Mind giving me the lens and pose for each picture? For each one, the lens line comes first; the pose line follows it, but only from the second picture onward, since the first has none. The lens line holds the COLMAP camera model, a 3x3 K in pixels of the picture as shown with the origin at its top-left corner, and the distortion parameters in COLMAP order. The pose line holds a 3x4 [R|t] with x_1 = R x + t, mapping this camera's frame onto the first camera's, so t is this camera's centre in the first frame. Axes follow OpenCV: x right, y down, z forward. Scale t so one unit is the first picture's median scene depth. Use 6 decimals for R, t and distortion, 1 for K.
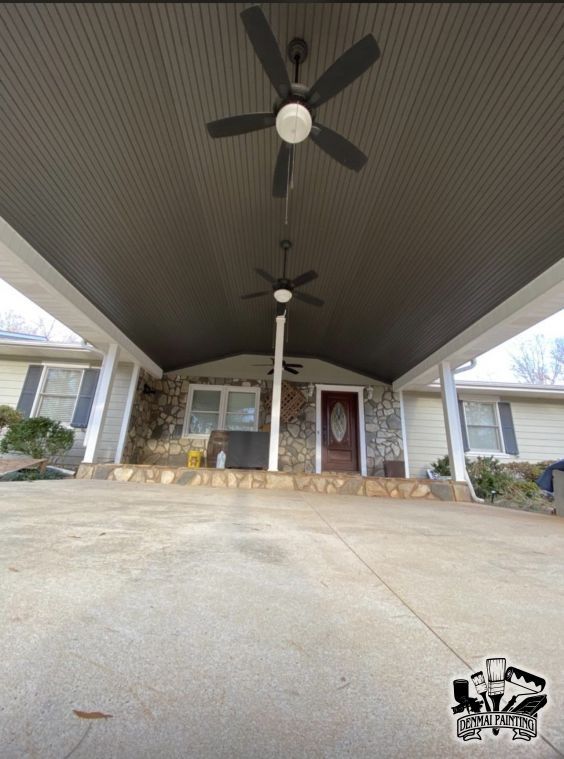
lens RADIAL K [[304.0, 0, 280.5], [0, 304.0, 379.2], [0, 0, 1]] dist [-0.000770, -0.000575]
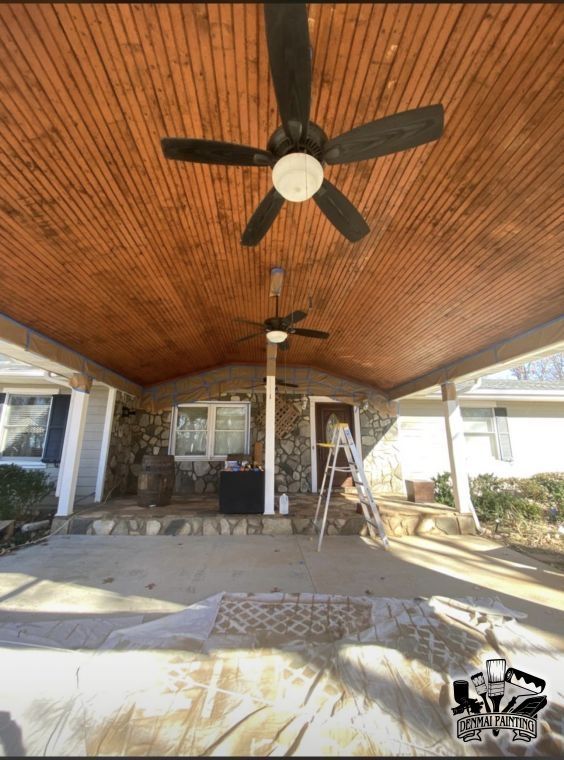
lens RADIAL K [[304.4, 0, 282.6], [0, 304.4, 376.3], [0, 0, 1]] dist [-0.000770, -0.000575]
pose [[0.998282, -0.034150, 0.047621, -0.012496], [0.030397, 0.996535, 0.077419, -0.167928], [-0.050100, -0.075839, 0.995861, 0.096800]]
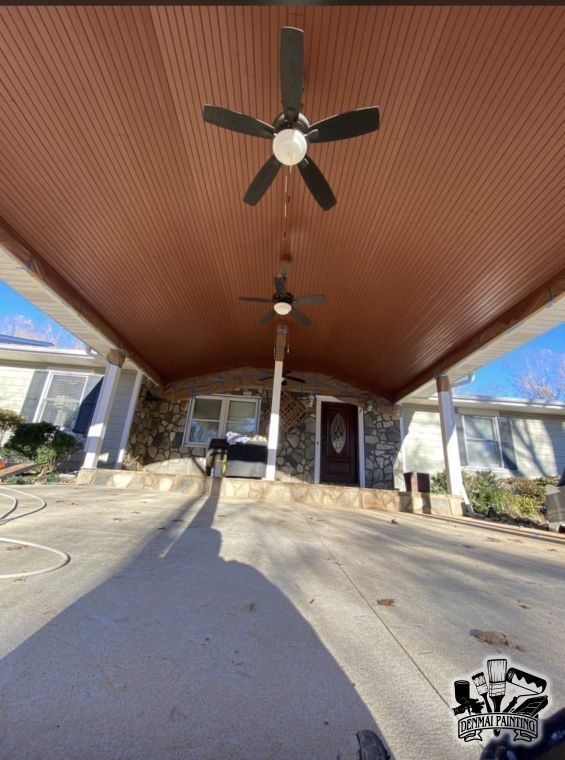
lens RADIAL K [[304.4, 0, 282.1], [0, 304.4, 381.3], [0, 0, 1]] dist [-0.000770, -0.000575]
pose [[0.999743, 0.019609, -0.011410, 0.019594], [-0.019898, 0.999469, -0.025806, -0.001458], [0.010897, 0.026027, 0.999602, -0.015694]]
